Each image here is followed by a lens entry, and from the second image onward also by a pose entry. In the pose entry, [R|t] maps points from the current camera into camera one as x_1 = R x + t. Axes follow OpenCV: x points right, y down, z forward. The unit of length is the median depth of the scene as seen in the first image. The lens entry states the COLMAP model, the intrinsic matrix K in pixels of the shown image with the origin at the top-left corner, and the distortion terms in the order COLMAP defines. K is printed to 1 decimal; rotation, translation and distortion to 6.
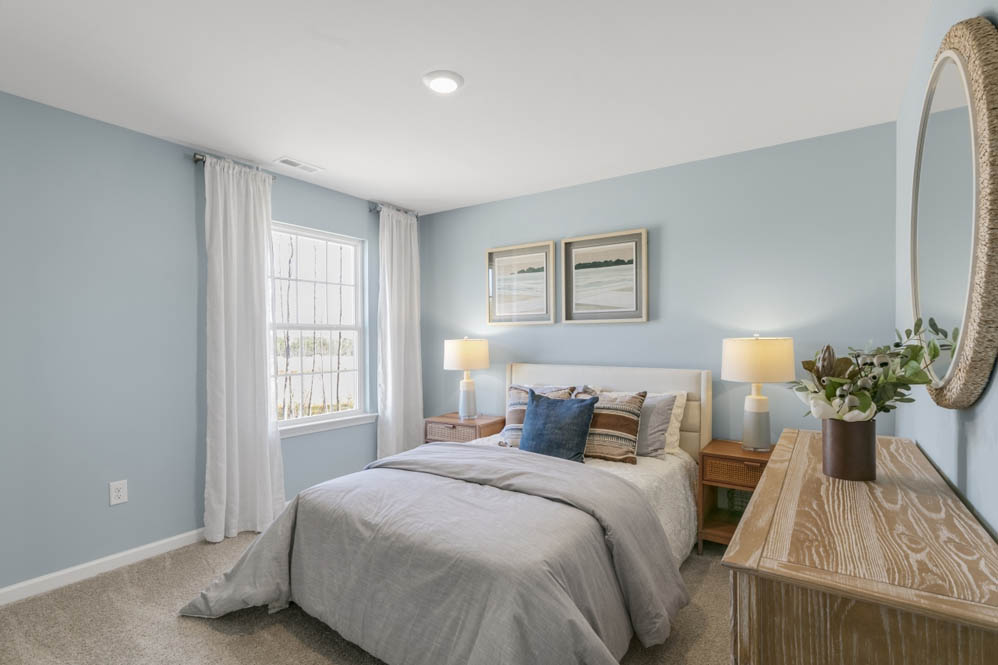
lens RADIAL K [[457.0, 0, 495.0], [0, 457.0, 332.2], [0, 0, 1]] dist [0.001739, -0.000117]
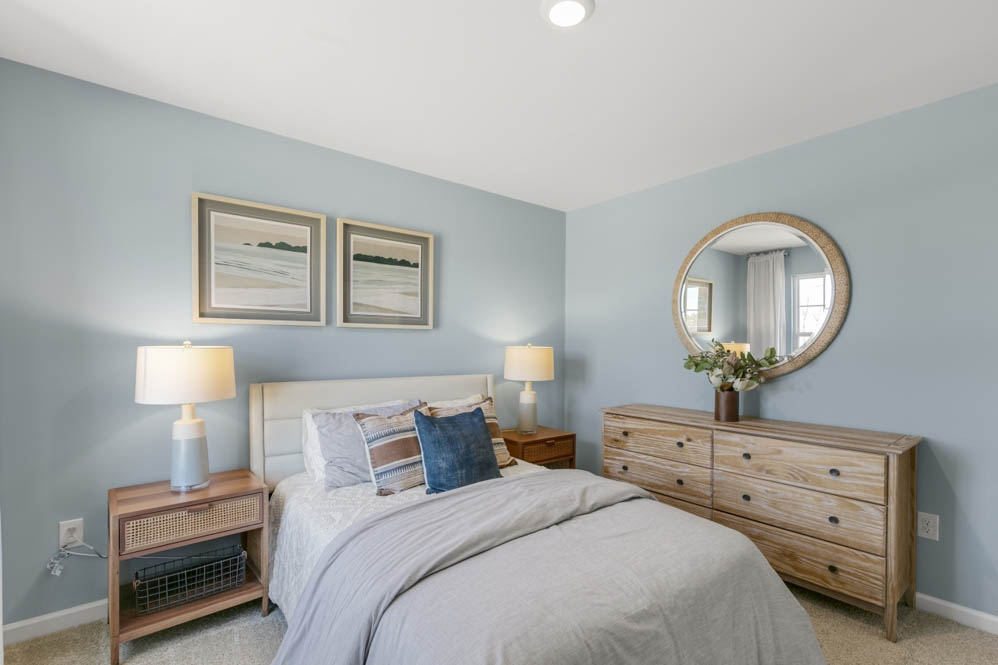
lens RADIAL K [[457.0, 0, 499.8], [0, 457.0, 342.7], [0, 0, 1]] dist [0.001739, -0.000117]
pose [[0.310460, 0.012390, 0.950506, -0.540454], [-0.019025, 0.999796, -0.006819, 0.009479], [-0.950396, -0.015966, 0.310632, 0.534799]]
